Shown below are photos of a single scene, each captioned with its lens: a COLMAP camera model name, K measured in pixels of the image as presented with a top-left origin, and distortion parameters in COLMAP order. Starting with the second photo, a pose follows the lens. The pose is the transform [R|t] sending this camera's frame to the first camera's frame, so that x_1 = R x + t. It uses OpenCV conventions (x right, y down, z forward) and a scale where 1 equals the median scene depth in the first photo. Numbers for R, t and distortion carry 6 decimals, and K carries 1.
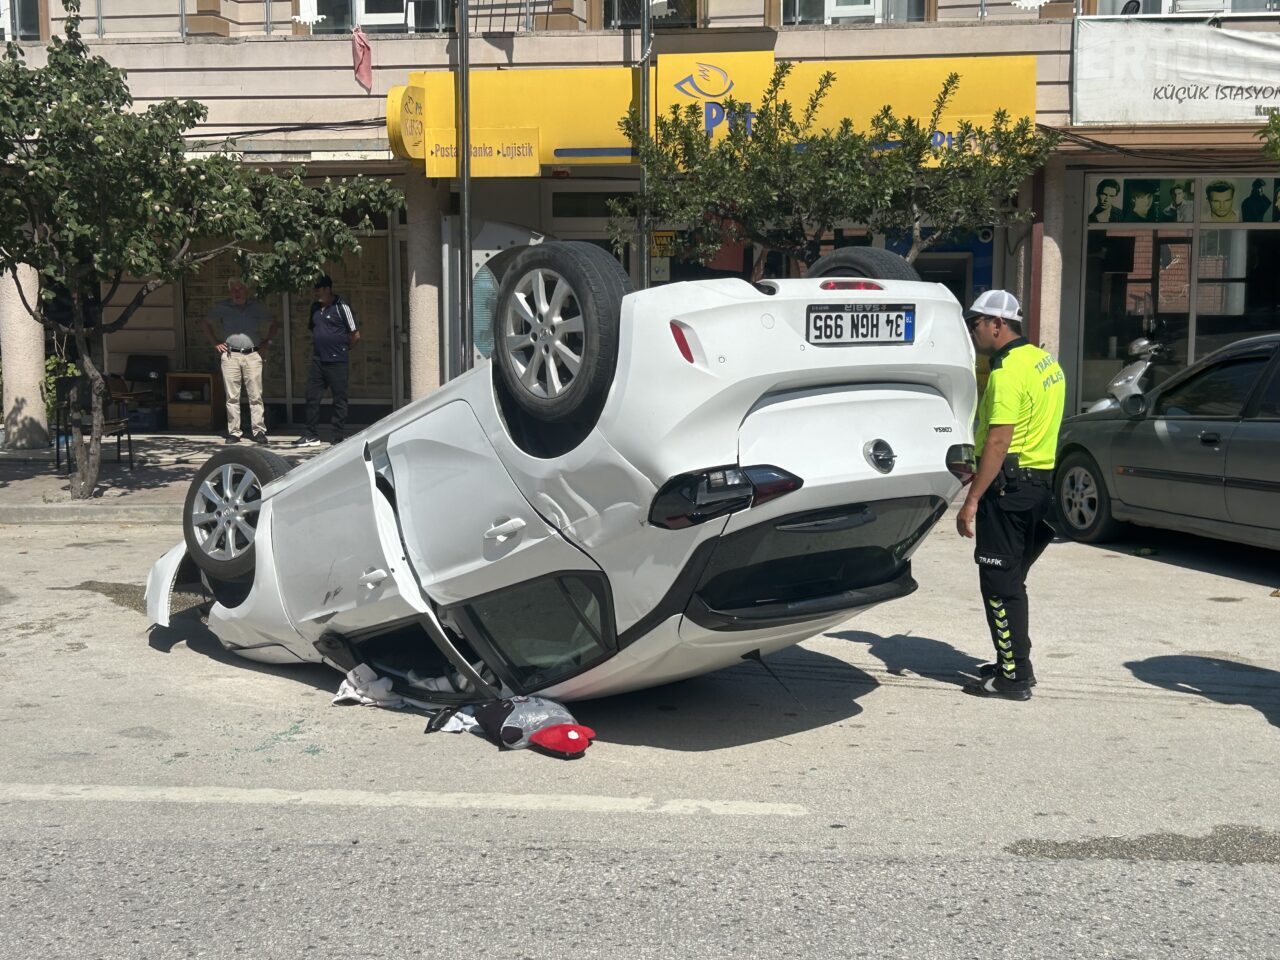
lens RADIAL K [[1646.9, 0, 640.0], [0, 1646.9, 480.0], [0, 0, 1]] dist [0.118256, 0.012935]
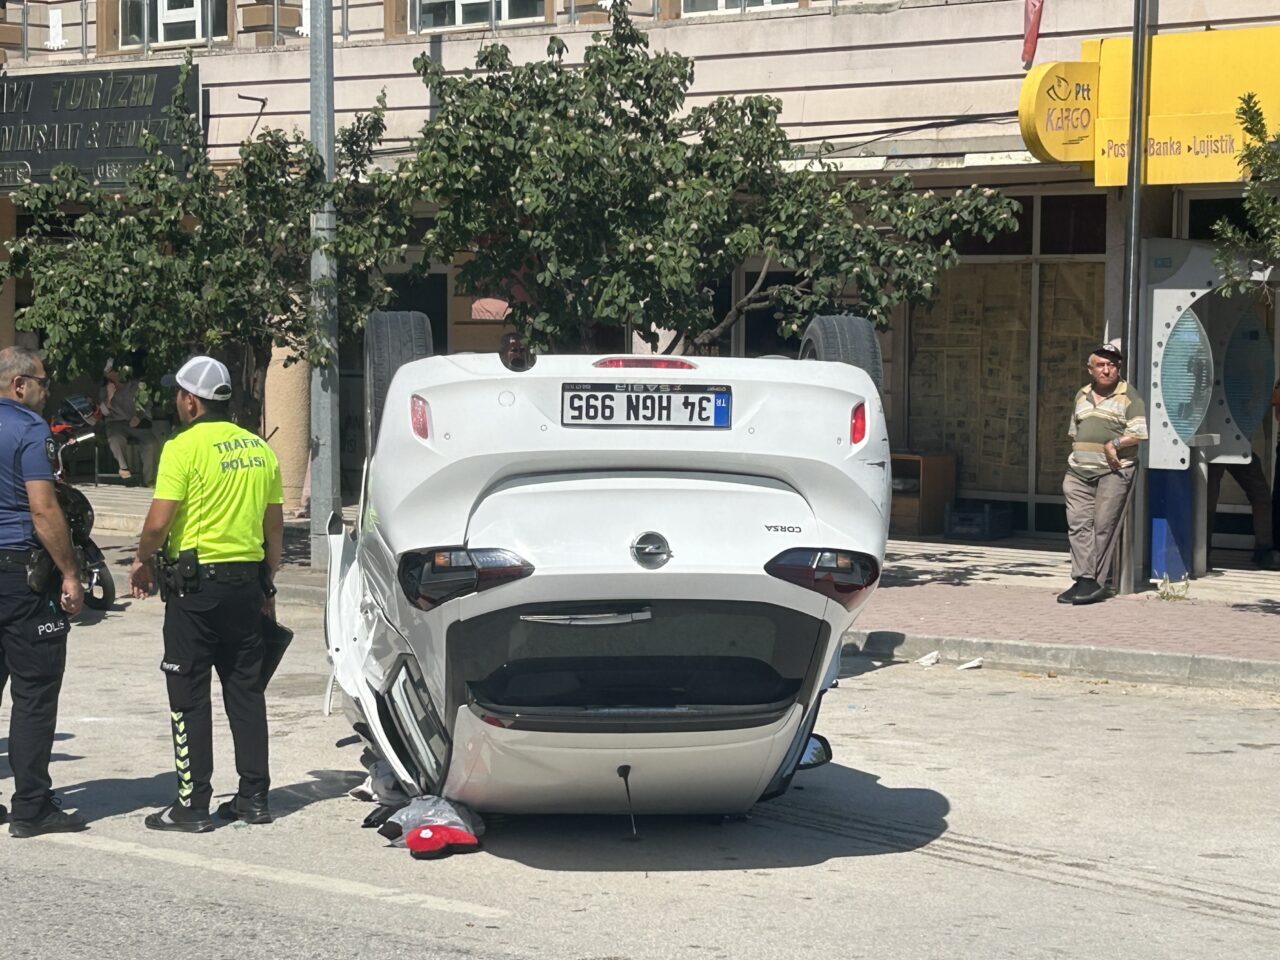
lens RADIAL K [[2868.3, 0, 640.0], [0, 2868.3, 480.0], [0, 0, 1]] dist [0.220578, -0.214747]
pose [[0.839929, 0.044748, -0.540849, 0.976688], [-0.076924, 0.996349, -0.037028, 0.005938], [0.537217, 0.072705, 0.840304, -0.331222]]
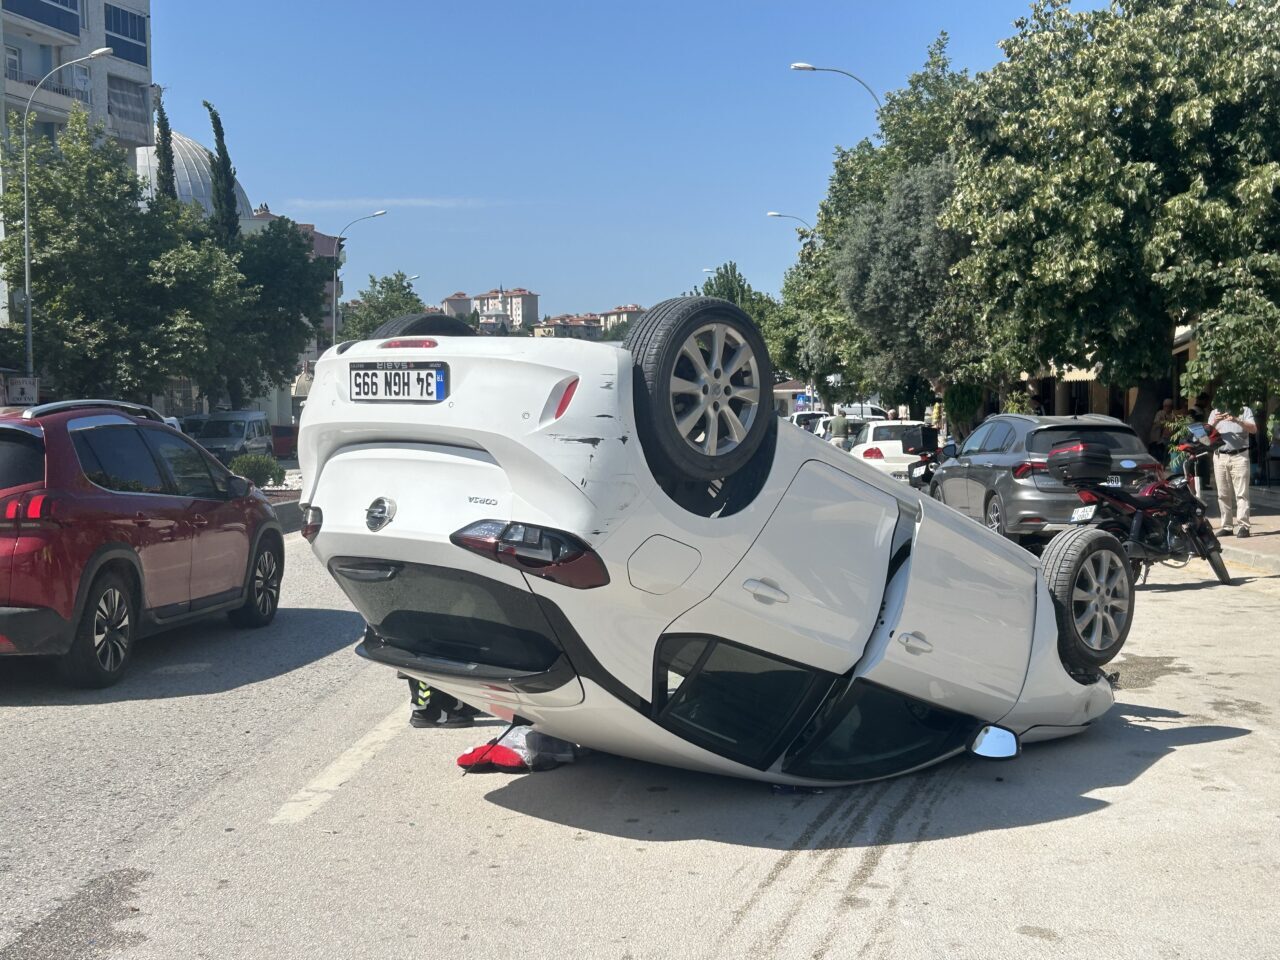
lens RADIAL K [[1646.9, 0, 640.0], [0, 1646.9, 480.0], [0, 0, 1]] dist [0.118256, 0.012935]
pose [[0.081847, 0.053733, -0.995195, 1.119142], [-0.112552, 0.992656, 0.044340, -0.094596], [0.990269, 0.108382, 0.087294, 1.044835]]
